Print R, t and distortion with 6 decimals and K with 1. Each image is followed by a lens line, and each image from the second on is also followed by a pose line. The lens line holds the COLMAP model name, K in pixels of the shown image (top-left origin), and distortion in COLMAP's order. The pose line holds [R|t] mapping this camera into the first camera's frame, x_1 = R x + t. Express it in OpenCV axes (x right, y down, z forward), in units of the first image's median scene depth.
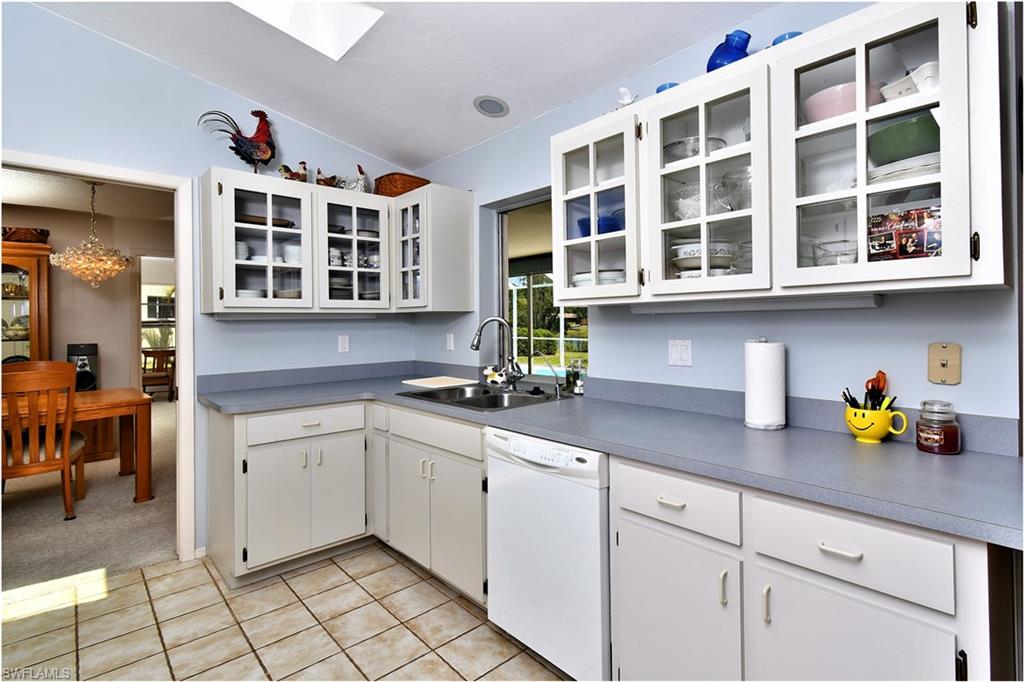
lens RADIAL K [[468.5, 0, 506.2], [0, 468.5, 324.0], [0, 0, 1]] dist [0.052342, 0.000082]
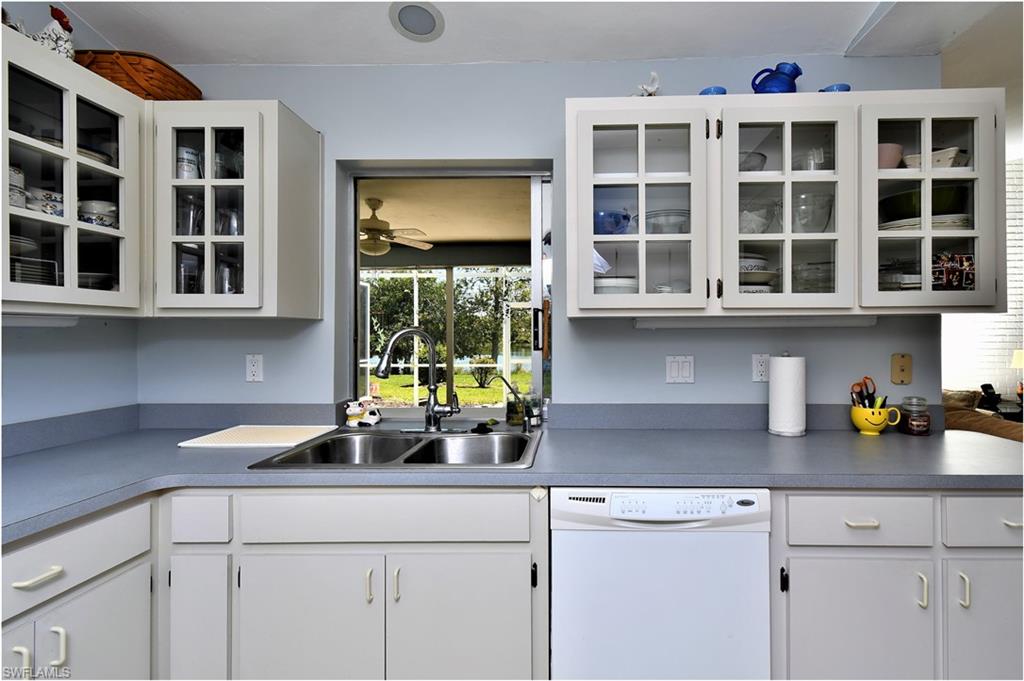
lens RADIAL K [[458.3, 0, 512.0], [0, 458.3, 340.5], [0, 0, 1]] dist [0.021920, 0.000200]
pose [[0.711357, 0.001504, 0.702829, -0.631432], [-0.002687, 0.999996, 0.000579, 0.001813], [-0.702826, -0.002300, 0.711358, 0.653669]]
